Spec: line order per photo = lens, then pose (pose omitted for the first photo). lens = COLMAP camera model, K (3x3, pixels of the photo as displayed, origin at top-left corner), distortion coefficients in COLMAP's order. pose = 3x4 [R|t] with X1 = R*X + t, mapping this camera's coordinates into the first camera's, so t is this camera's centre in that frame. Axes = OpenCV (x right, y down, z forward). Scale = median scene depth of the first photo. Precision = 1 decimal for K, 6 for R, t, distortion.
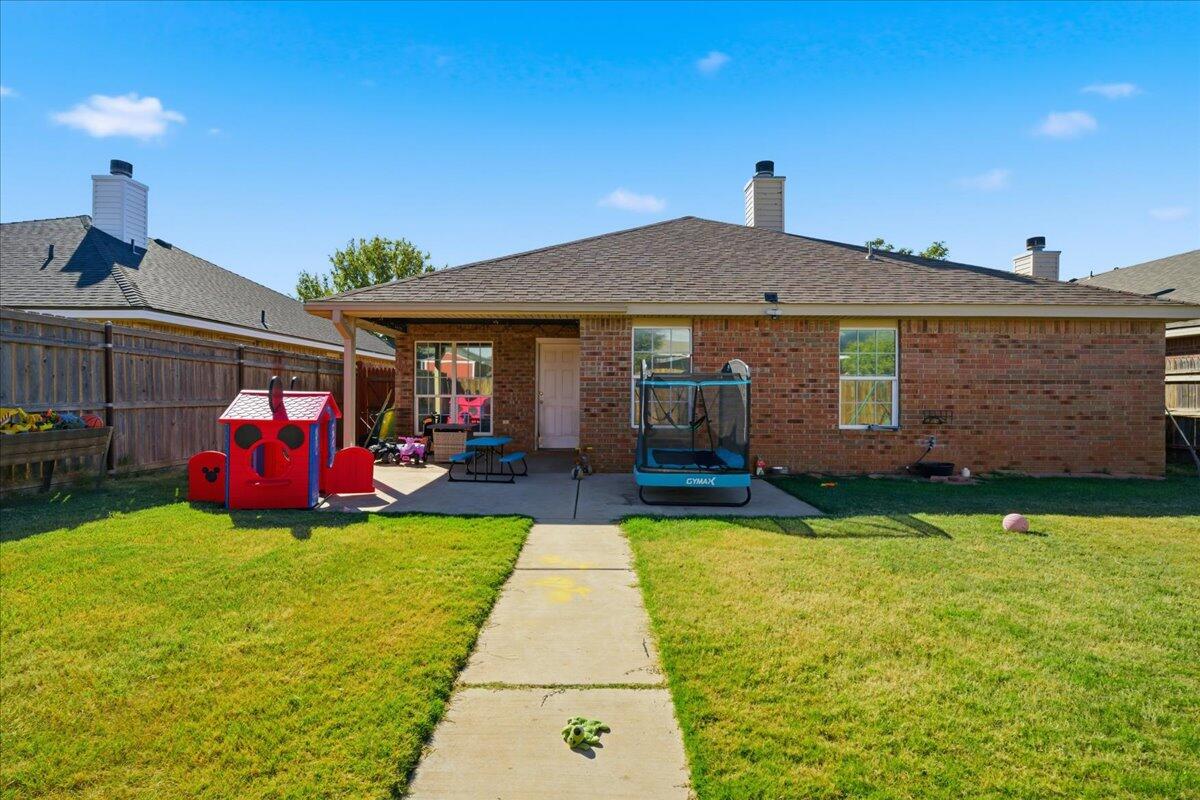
lens RADIAL K [[547.4, 0, 599.2], [0, 547.4, 396.0], [0, 0, 1]] dist [-0.004019, -0.000183]
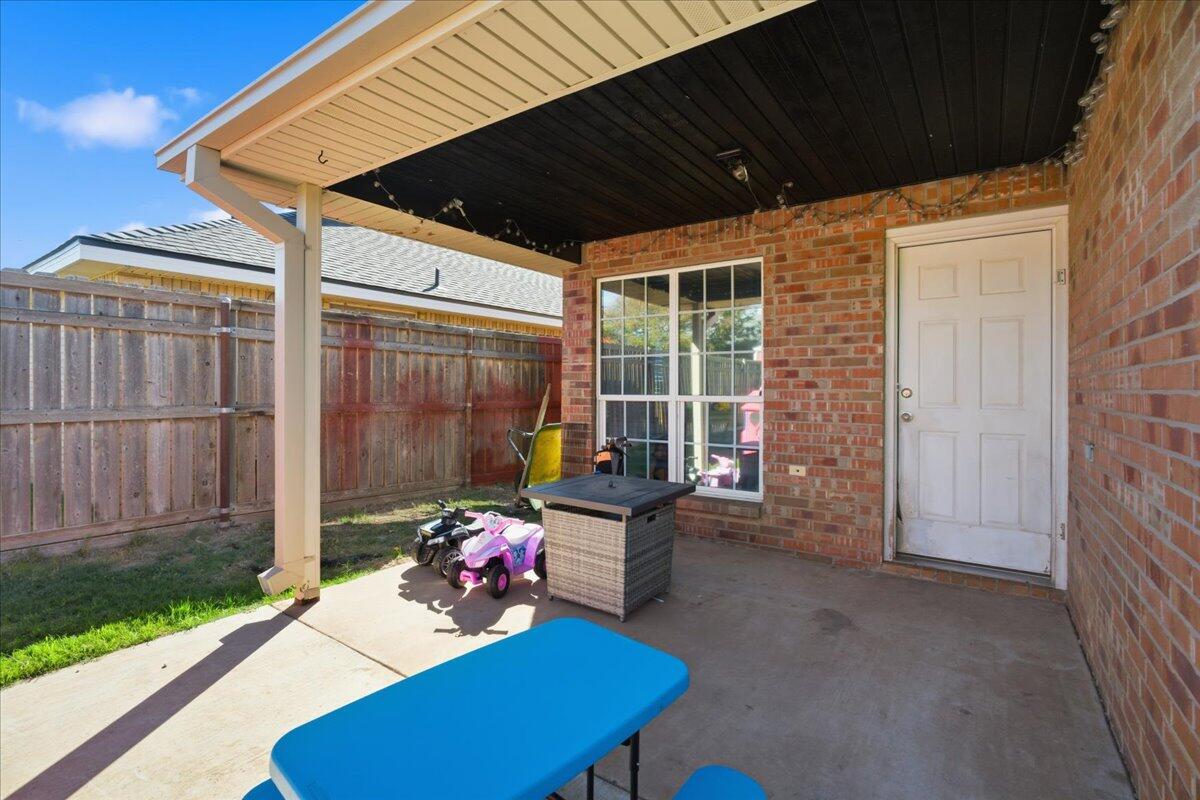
lens RADIAL K [[547.4, 0, 602.4], [0, 547.4, 387.4], [0, 0, 1]] dist [-0.004019, -0.000183]
pose [[0.809526, -0.004215, -0.587069, -0.060358], [0.000051, 0.999975, -0.007109, -0.005665], [0.587084, 0.005725, 0.809506, 0.623961]]
